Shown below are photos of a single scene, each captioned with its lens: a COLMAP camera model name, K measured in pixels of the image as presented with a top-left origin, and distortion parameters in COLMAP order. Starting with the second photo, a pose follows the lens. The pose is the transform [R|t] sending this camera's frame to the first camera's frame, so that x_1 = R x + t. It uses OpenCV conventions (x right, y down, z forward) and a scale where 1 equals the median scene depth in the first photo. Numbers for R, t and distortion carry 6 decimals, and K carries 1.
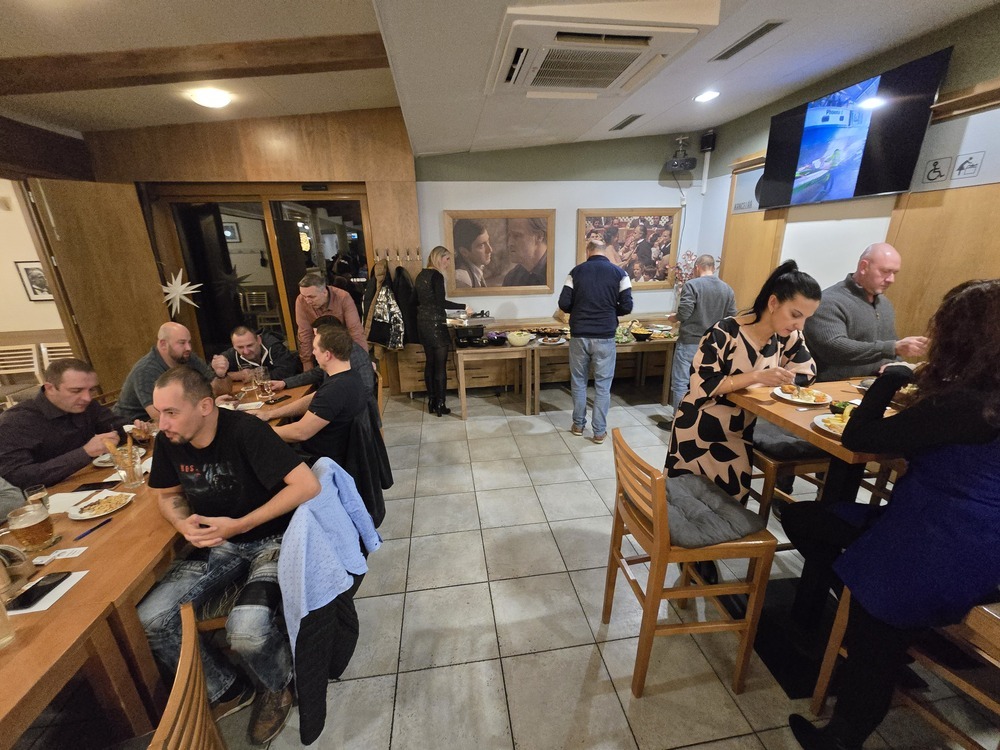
lens RADIAL K [[405.8, 0, 500.0], [0, 405.8, 375.0], [0, 0, 1]] dist [0.008377, 0.000062]
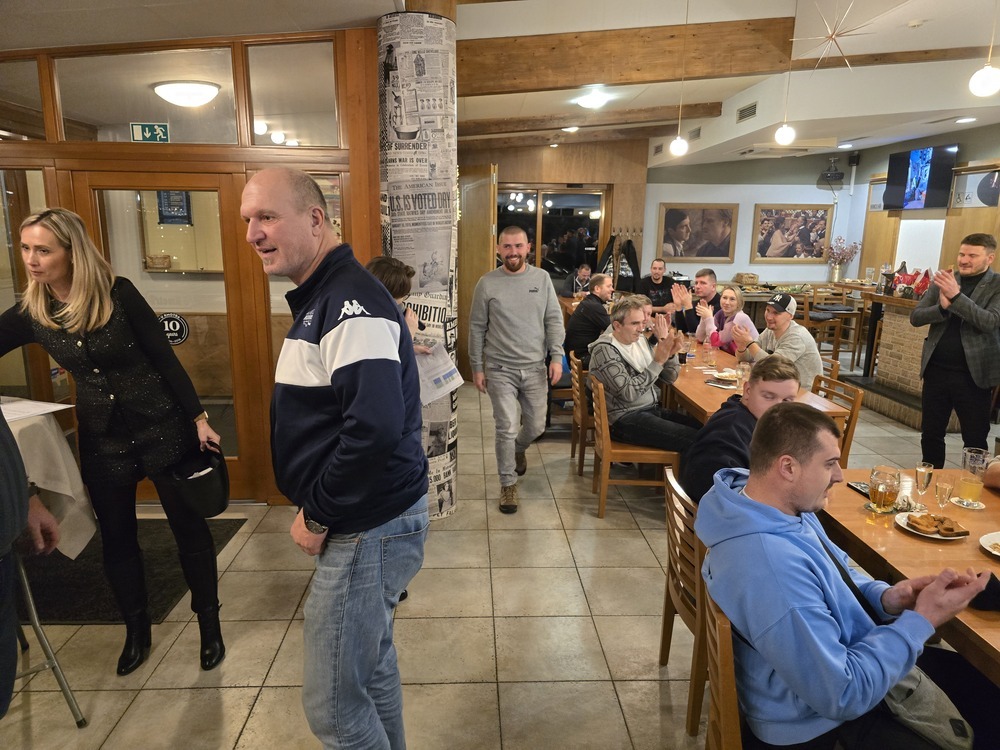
lens RADIAL K [[674.7, 0, 498.7], [0, 674.7, 369.4], [0, 0, 1]] dist [0.050869, -0.052539]
pose [[0.995277, 0.052483, -0.081660, -0.537320], [-0.060286, 0.993533, -0.096222, 0.500686], [0.076082, 0.100690, 0.992005, -1.528603]]
